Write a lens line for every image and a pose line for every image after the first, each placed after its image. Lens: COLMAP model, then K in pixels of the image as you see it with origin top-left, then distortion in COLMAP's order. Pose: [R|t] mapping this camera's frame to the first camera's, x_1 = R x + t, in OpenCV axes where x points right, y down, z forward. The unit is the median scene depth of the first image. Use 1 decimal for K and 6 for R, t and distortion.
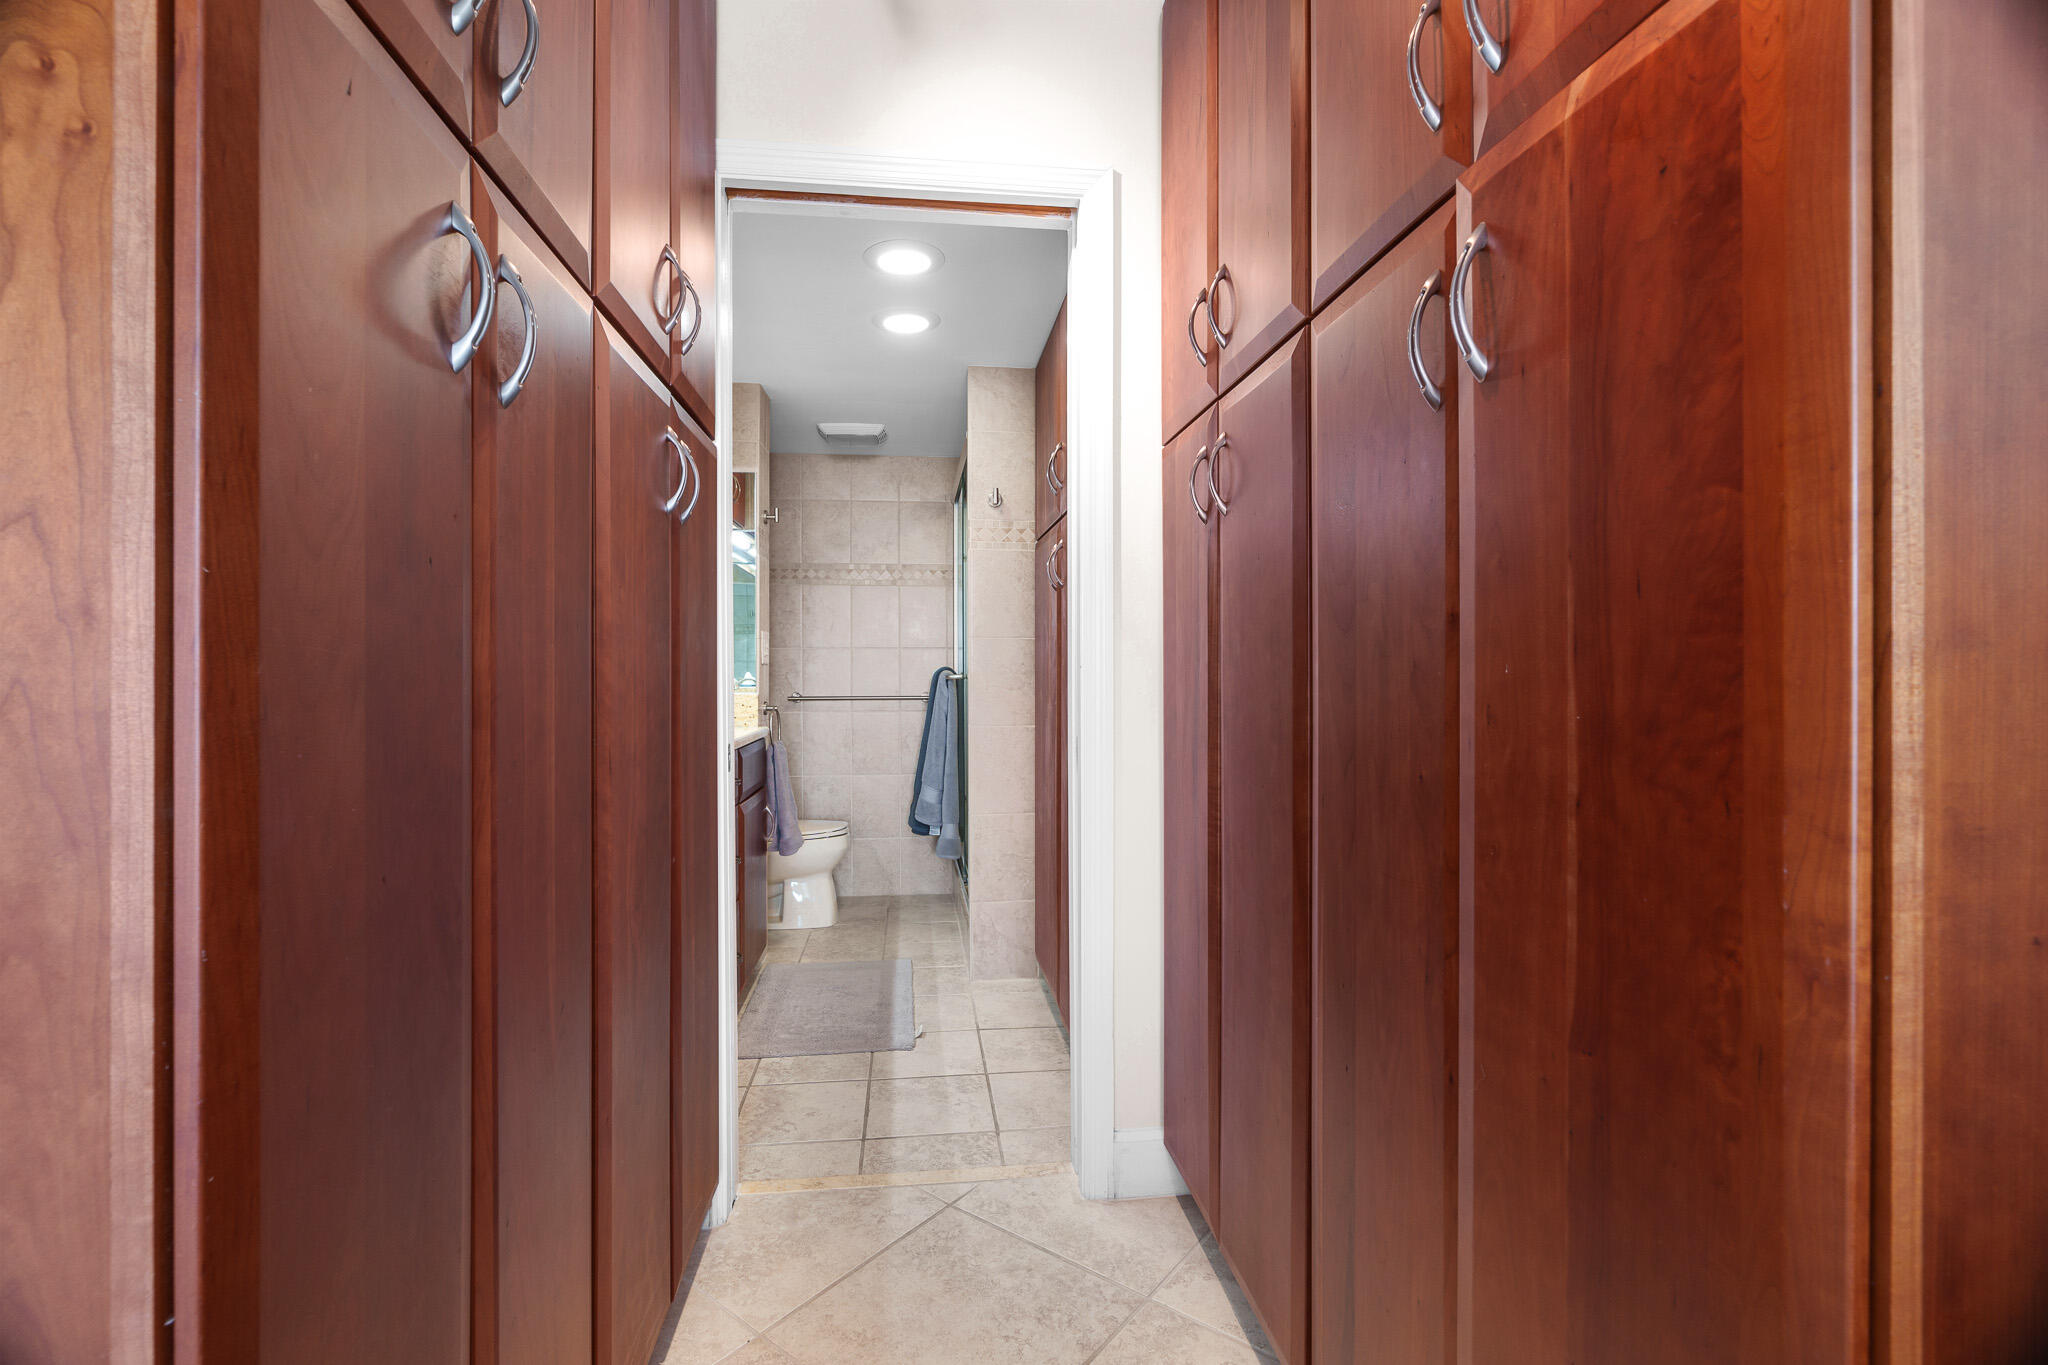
lens RADIAL K [[923.9, 0, 1017.9], [0, 923.9, 677.1], [0, 0, 1]] dist [-0.010341, 0.003901]
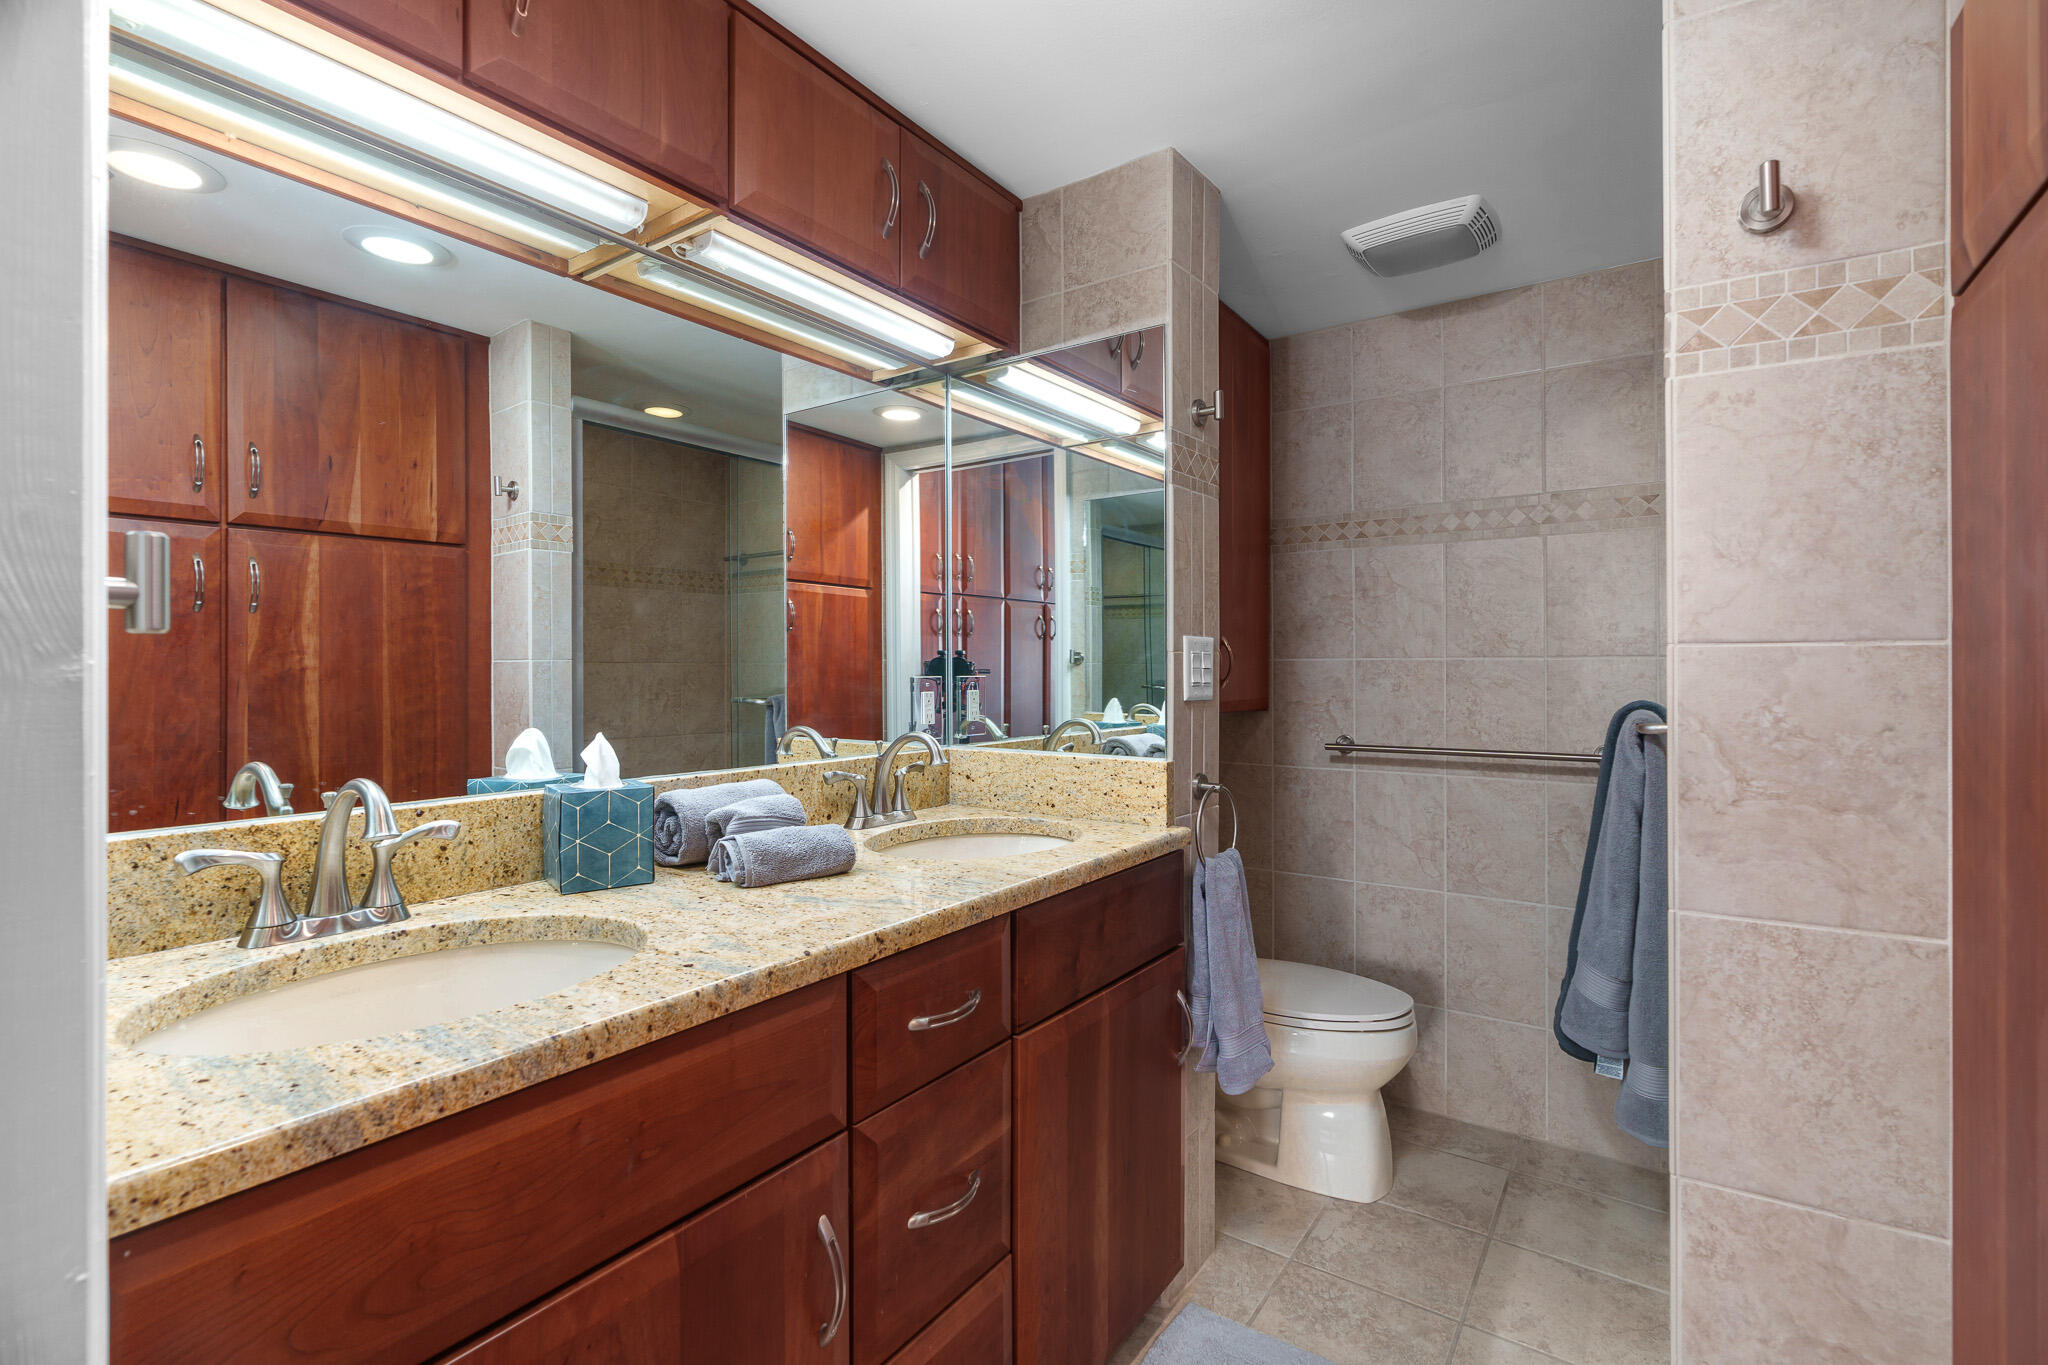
lens RADIAL K [[928.6, 0, 1023.9], [0, 928.6, 666.2], [0, 0, 1]] dist [-0.003100, -0.000019]
pose [[0.747566, -0.000521, -0.664187, -0.006717], [-0.002912, 0.999988, -0.004063, -0.047457], [0.664181, 0.004972, 0.747555, 0.855174]]
